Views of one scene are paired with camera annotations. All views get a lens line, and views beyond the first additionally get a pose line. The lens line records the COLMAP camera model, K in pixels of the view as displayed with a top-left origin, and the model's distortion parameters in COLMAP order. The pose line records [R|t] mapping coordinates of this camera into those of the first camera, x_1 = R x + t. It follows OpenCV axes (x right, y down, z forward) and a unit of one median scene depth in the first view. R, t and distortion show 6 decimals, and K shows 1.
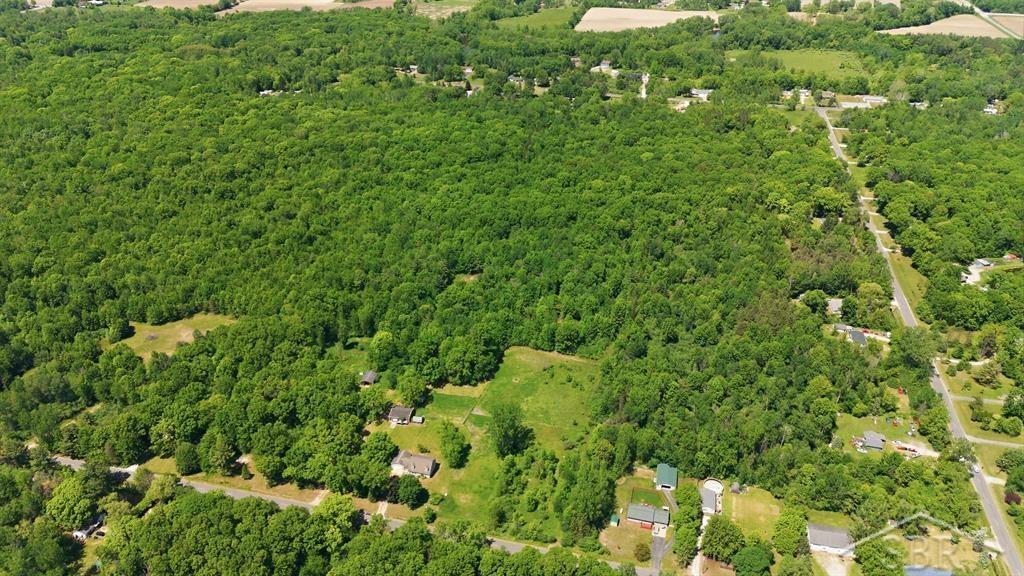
lens RADIAL K [[752.3, 0, 508.3], [0, 752.3, 289.9], [0, 0, 1]] dist [0.061846, -0.054741]
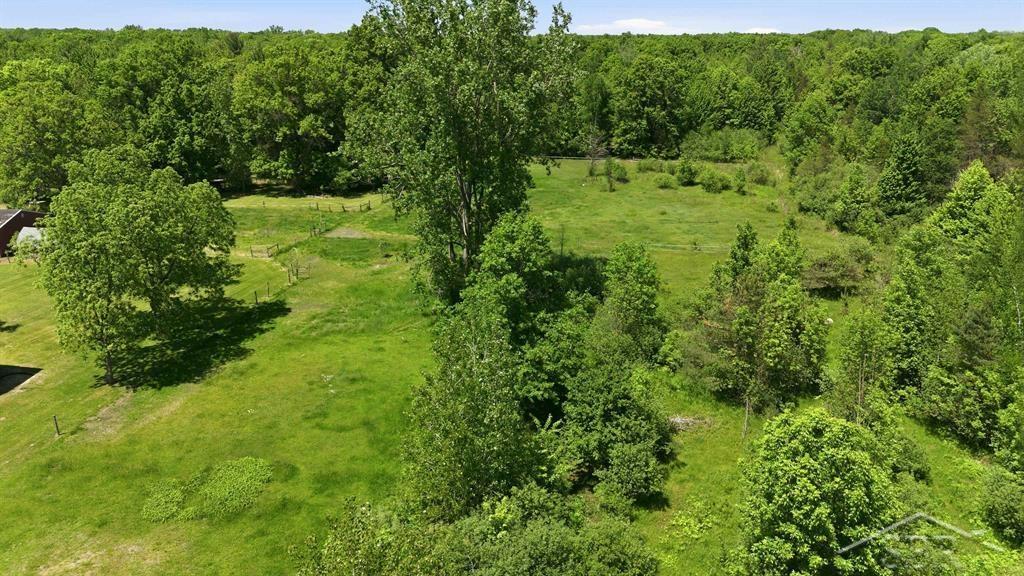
lens RADIAL K [[752.3, 0, 508.3], [0, 752.3, 289.9], [0, 0, 1]] dist [0.061846, -0.054741]
pose [[0.996936, -0.023790, 0.074515, -0.010536], [0.039005, 0.976936, -0.209939, 0.251443], [-0.067802, 0.212203, 0.974871, 0.853627]]
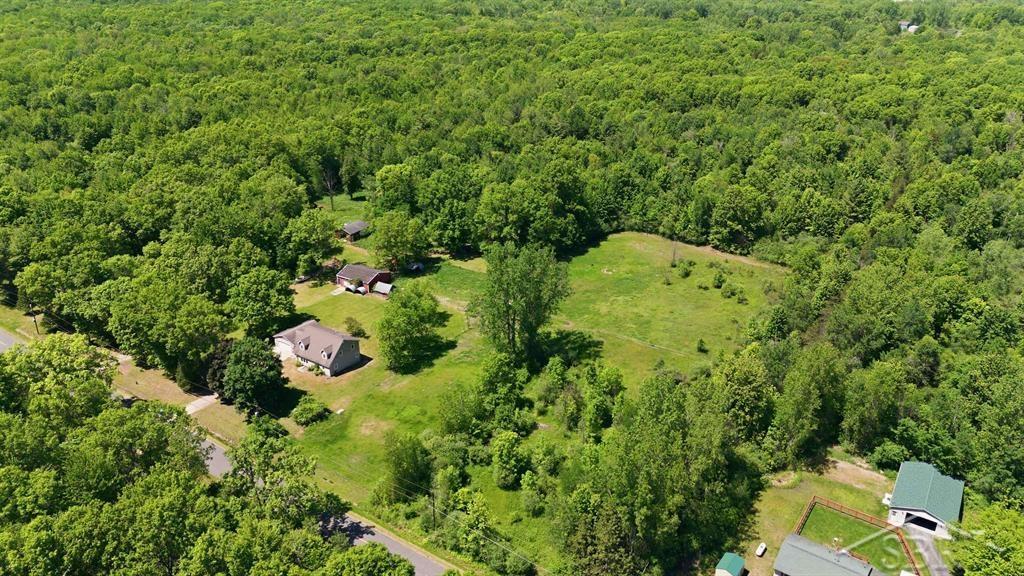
lens RADIAL K [[752.3, 0, 508.3], [0, 752.3, 289.9], [0, 0, 1]] dist [0.061846, -0.054741]
pose [[0.935594, 0.145103, -0.321883, 0.127928], [-0.176997, 0.981576, -0.071974, 0.208986], [0.305508, 0.124311, 0.944040, 0.595194]]
